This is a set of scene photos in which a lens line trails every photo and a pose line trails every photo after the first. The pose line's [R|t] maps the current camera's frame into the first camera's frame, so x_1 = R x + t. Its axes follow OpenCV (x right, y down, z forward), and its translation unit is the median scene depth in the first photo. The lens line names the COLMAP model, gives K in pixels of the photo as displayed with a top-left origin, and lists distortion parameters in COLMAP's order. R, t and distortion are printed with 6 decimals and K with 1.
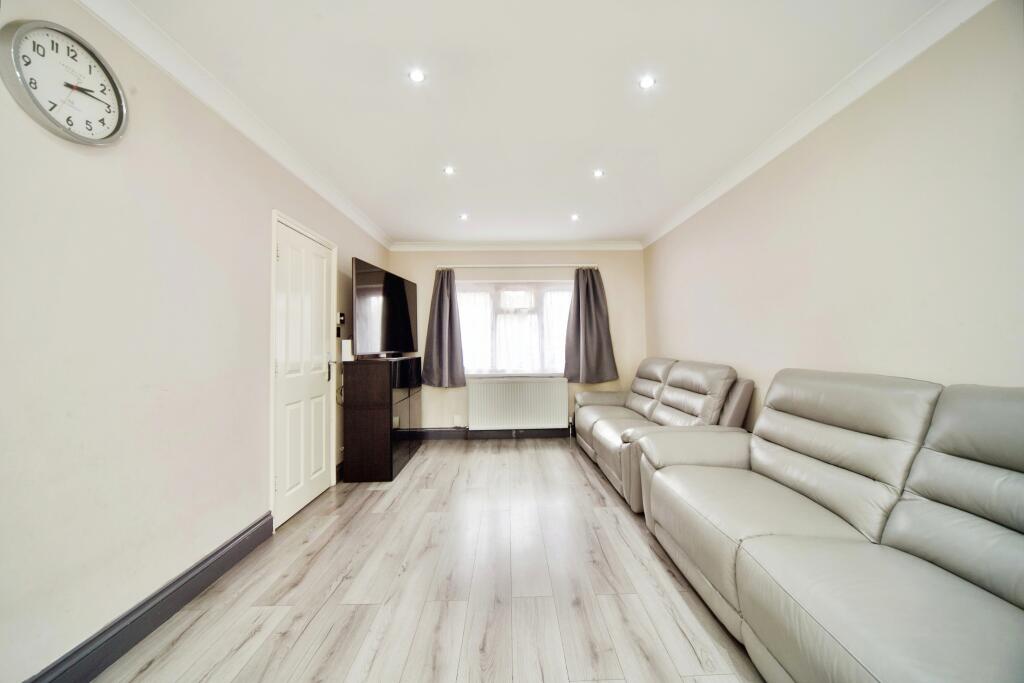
lens RADIAL K [[375.0, 0, 516.6], [0, 375.0, 326.5], [0, 0, 1]] dist [-0.000973, -0.000114]
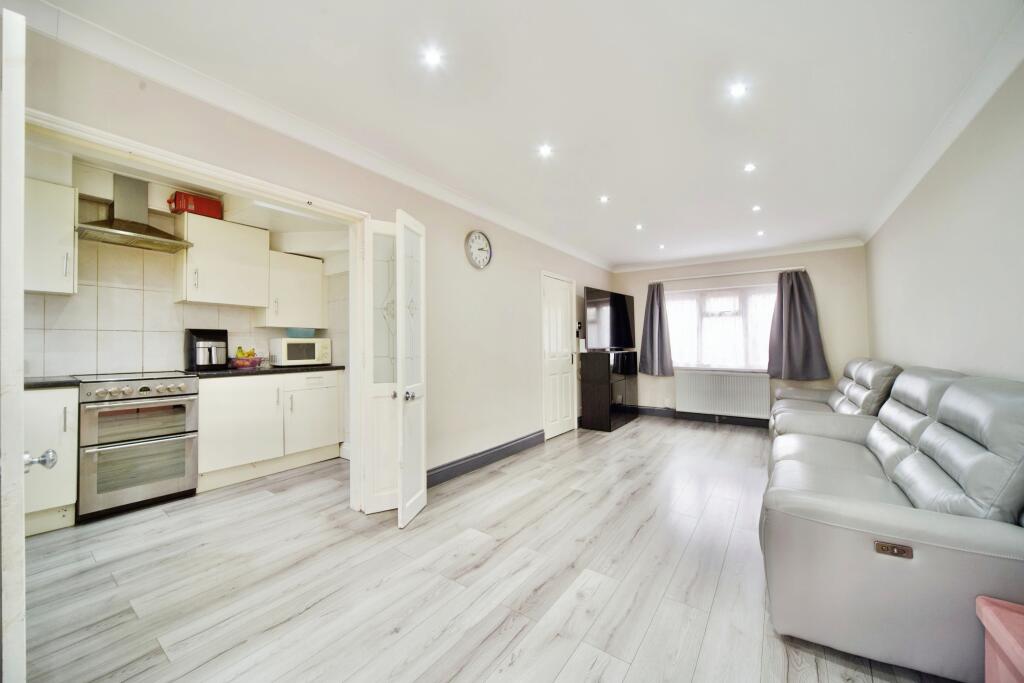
lens RADIAL K [[375.0, 0, 516.6], [0, 375.0, 326.5], [0, 0, 1]] dist [-0.000973, -0.000114]
pose [[0.795787, -0.017214, -0.605332, 0.213541], [0.021546, 0.999768, -0.000105, -0.017383], [0.605193, -0.012959, 0.795973, -0.318128]]
